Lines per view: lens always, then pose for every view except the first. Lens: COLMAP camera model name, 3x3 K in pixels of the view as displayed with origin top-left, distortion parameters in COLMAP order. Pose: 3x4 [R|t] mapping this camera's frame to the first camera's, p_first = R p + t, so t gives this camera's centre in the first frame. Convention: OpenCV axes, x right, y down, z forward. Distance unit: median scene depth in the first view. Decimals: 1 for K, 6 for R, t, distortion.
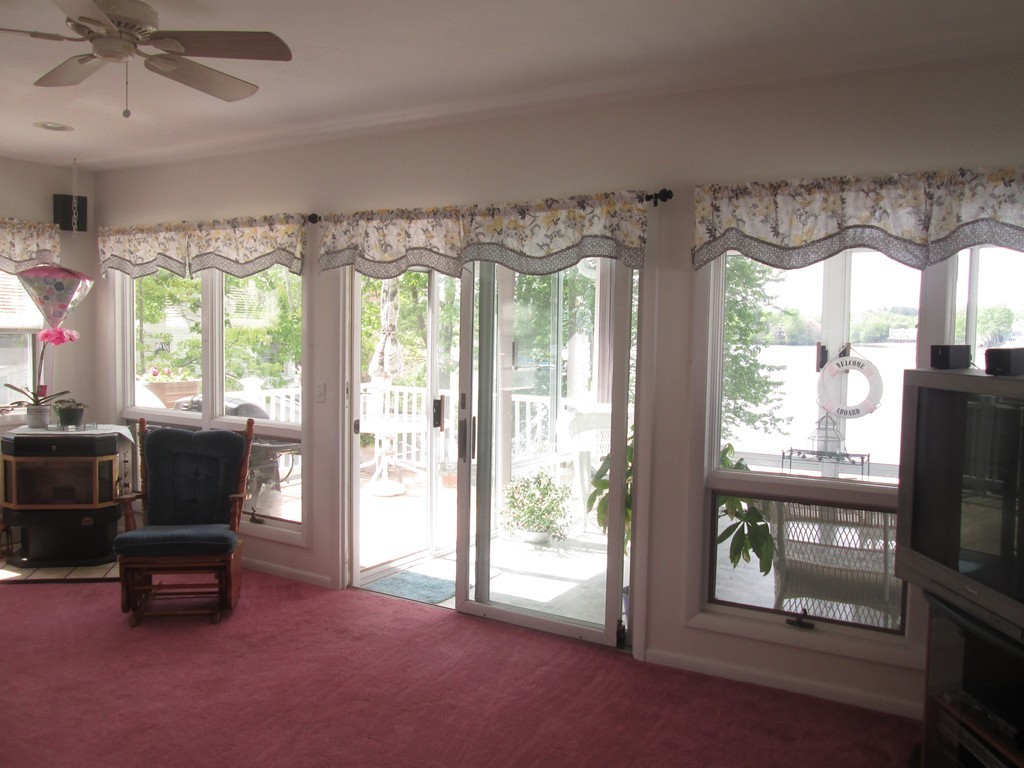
lens RADIAL K [[850.8, 0, 512.8], [0, 850.8, 389.4], [0, 0, 1]] dist [-0.048917, 0.008786]
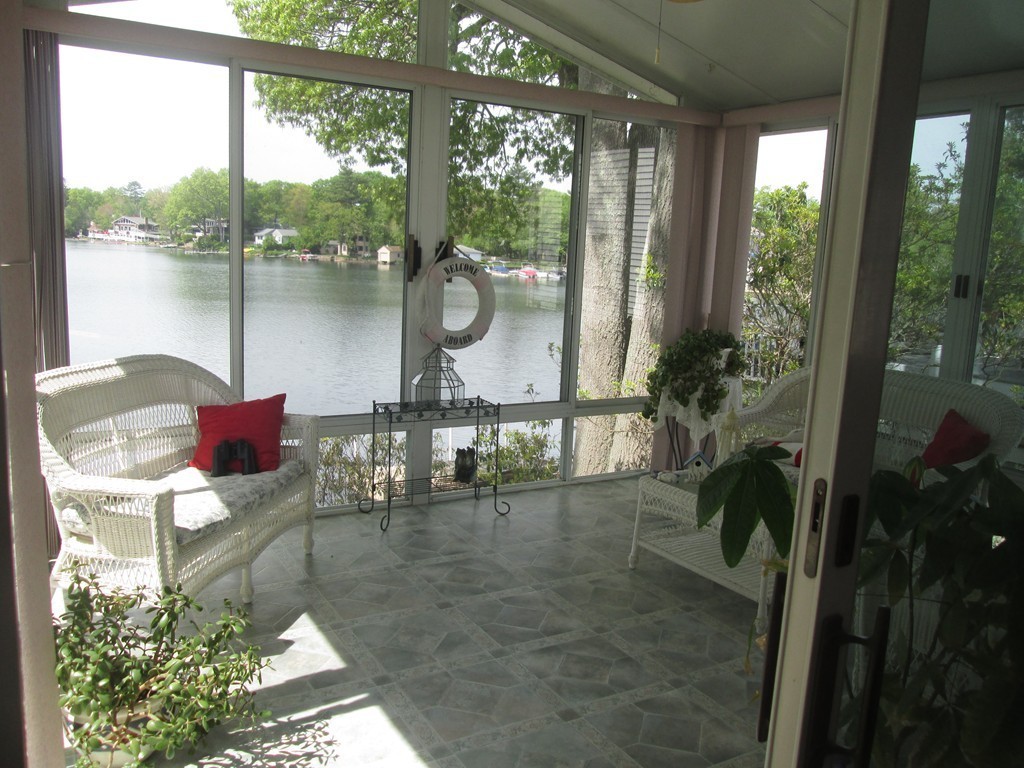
lens RADIAL K [[850.8, 0, 512.8], [0, 850.8, 389.4], [0, 0, 1]] dist [-0.048917, 0.008786]
pose [[0.478804, -0.144328, 0.865977, -0.285242], [0.022721, 0.988101, 0.152119, -0.058005], [-0.877628, -0.053159, 0.476386, 0.987890]]
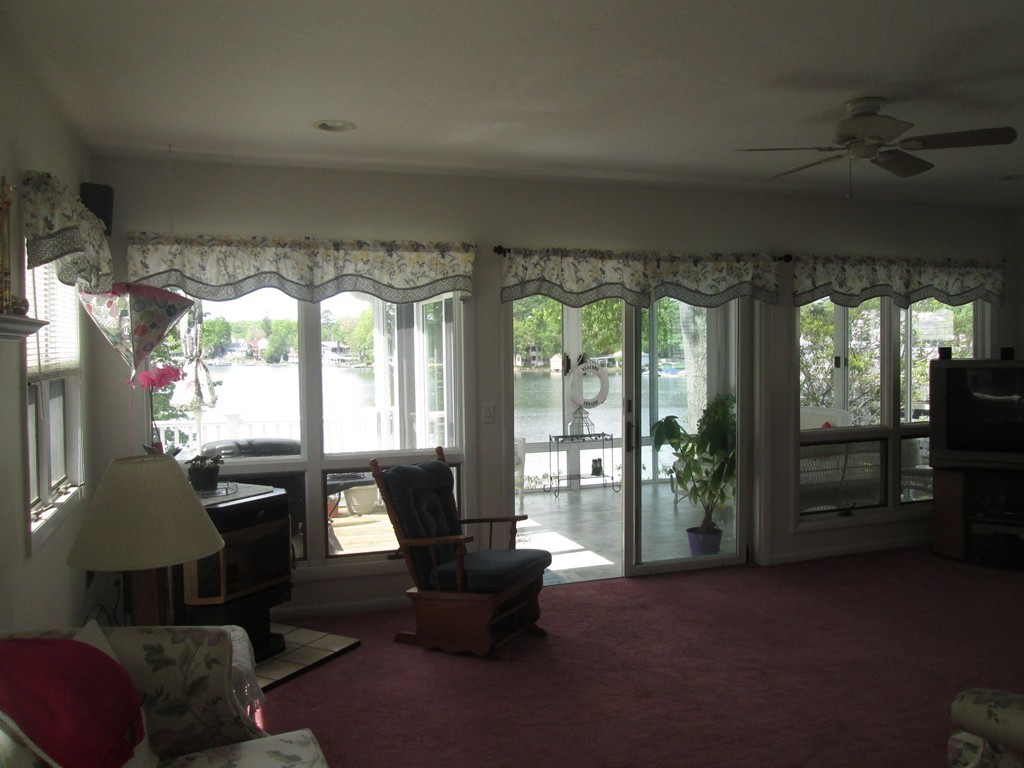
lens RADIAL K [[850.8, 0, 512.8], [0, 850.8, 389.4], [0, 0, 1]] dist [-0.048917, 0.008786]
pose [[0.642104, -0.066130, 0.763760, -1.136221], [0.080203, 0.996600, 0.018862, -0.049314], [-0.762411, 0.049145, 0.645224, 0.330805]]
